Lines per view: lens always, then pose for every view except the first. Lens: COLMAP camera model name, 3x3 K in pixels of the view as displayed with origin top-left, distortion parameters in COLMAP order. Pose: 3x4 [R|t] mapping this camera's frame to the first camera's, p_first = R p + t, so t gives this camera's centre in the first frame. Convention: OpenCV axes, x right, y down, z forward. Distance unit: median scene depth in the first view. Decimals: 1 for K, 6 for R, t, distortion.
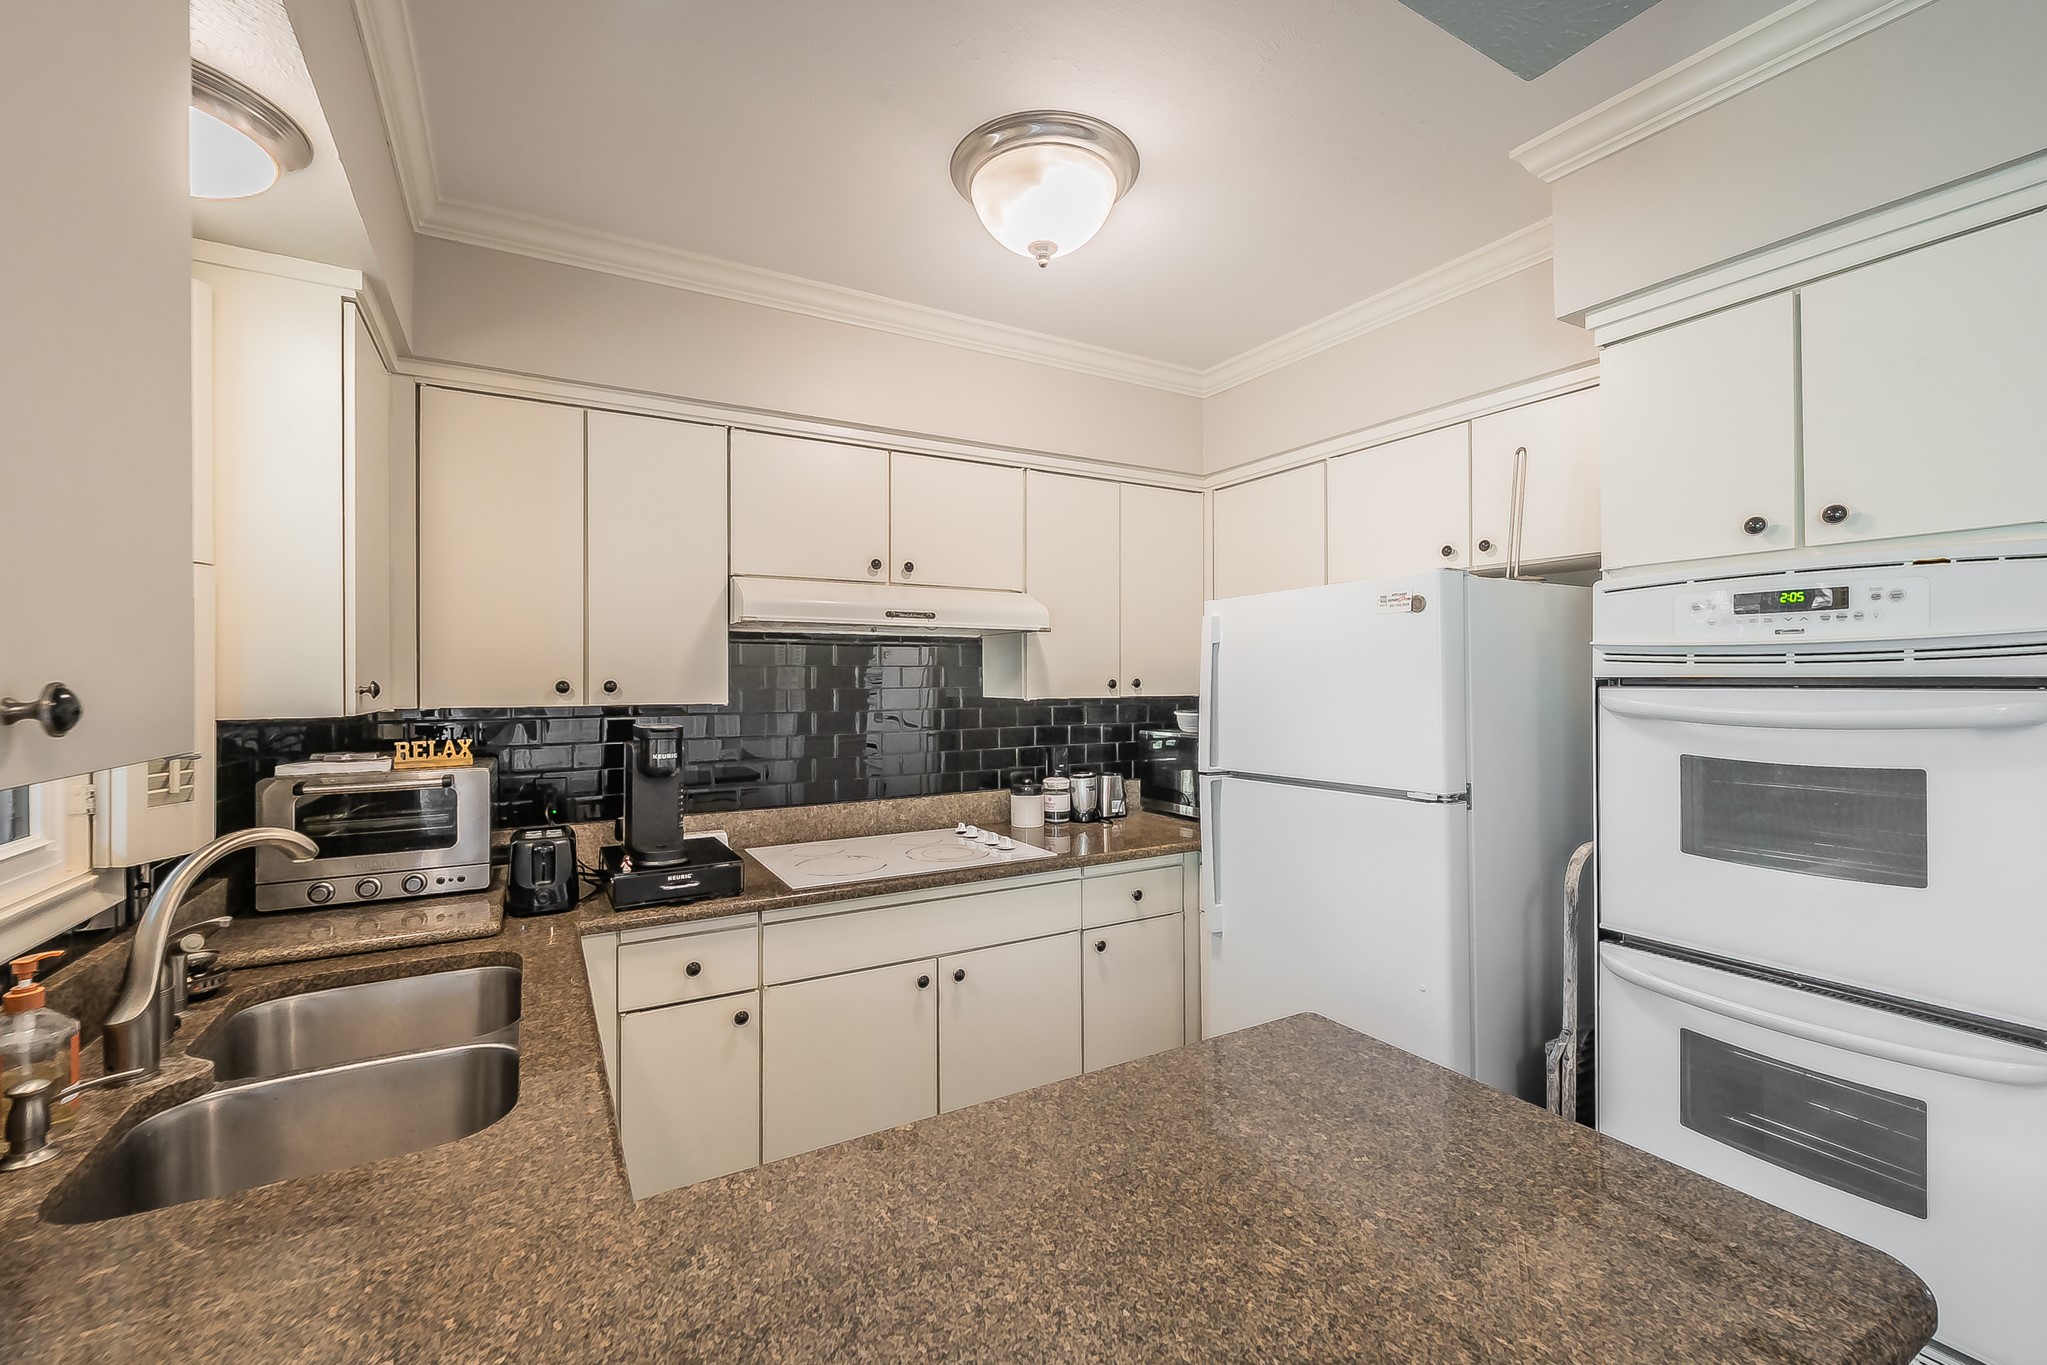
lens RADIAL K [[863.4, 0, 1023.7], [0, 863.4, 680.9], [0, 0, 1]] dist [0.000637, -0.000431]
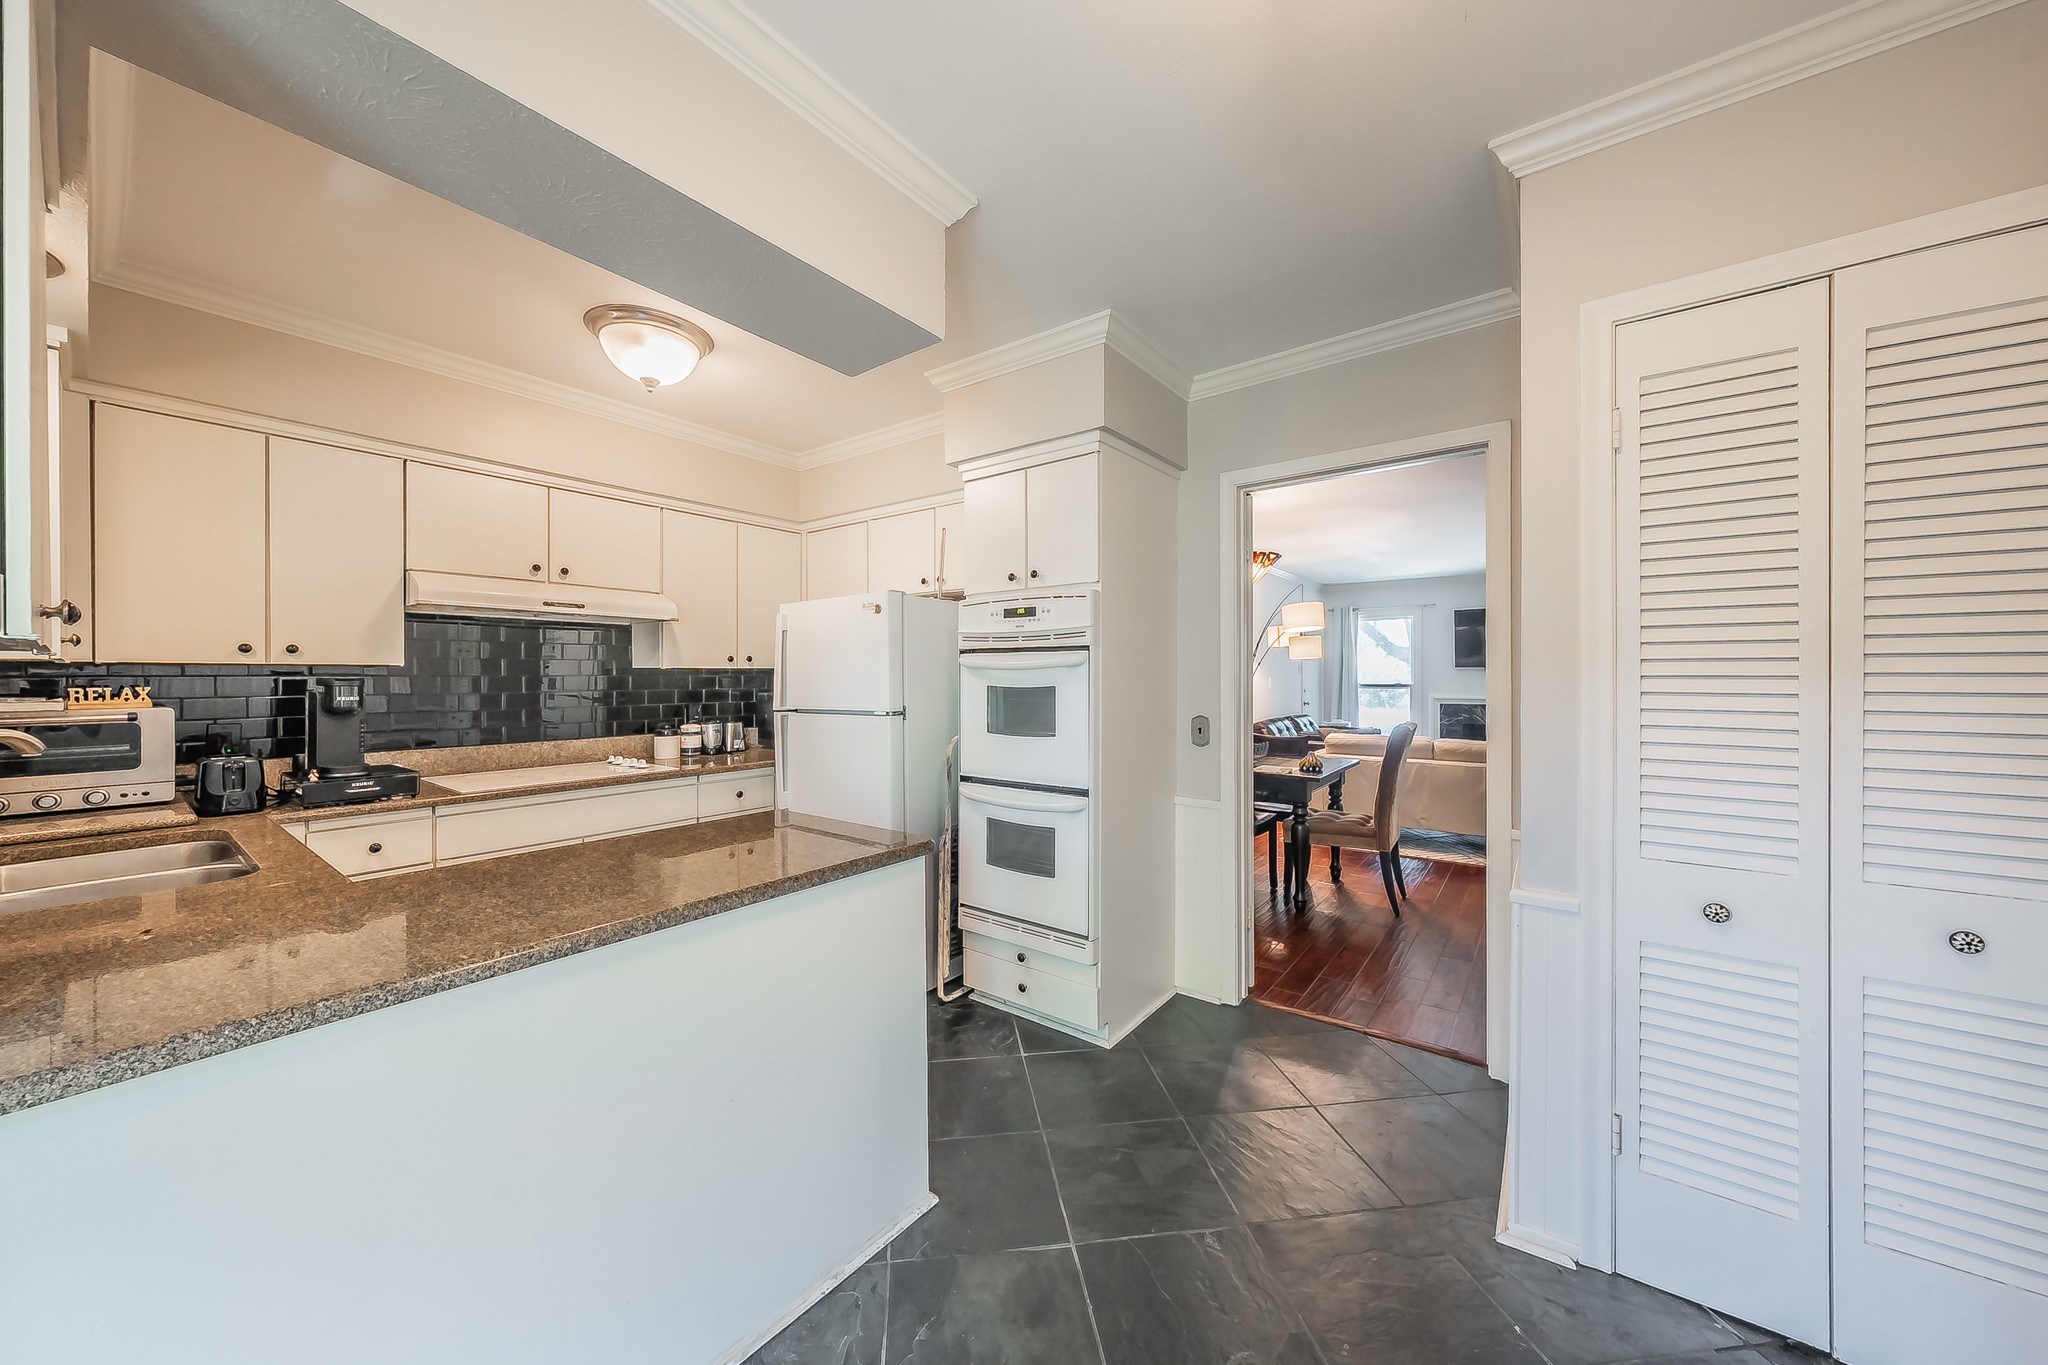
lens RADIAL K [[707.4, 0, 1025.0], [0, 707.4, 680.3], [0, 0, 1]] dist [-0.003052, 0.000130]
pose [[0.920210, 0.001103, 0.391424, 0.138345], [-0.003037, 0.999986, 0.004322, 0.050123], [-0.391414, -0.005165, 0.920200, -0.460041]]
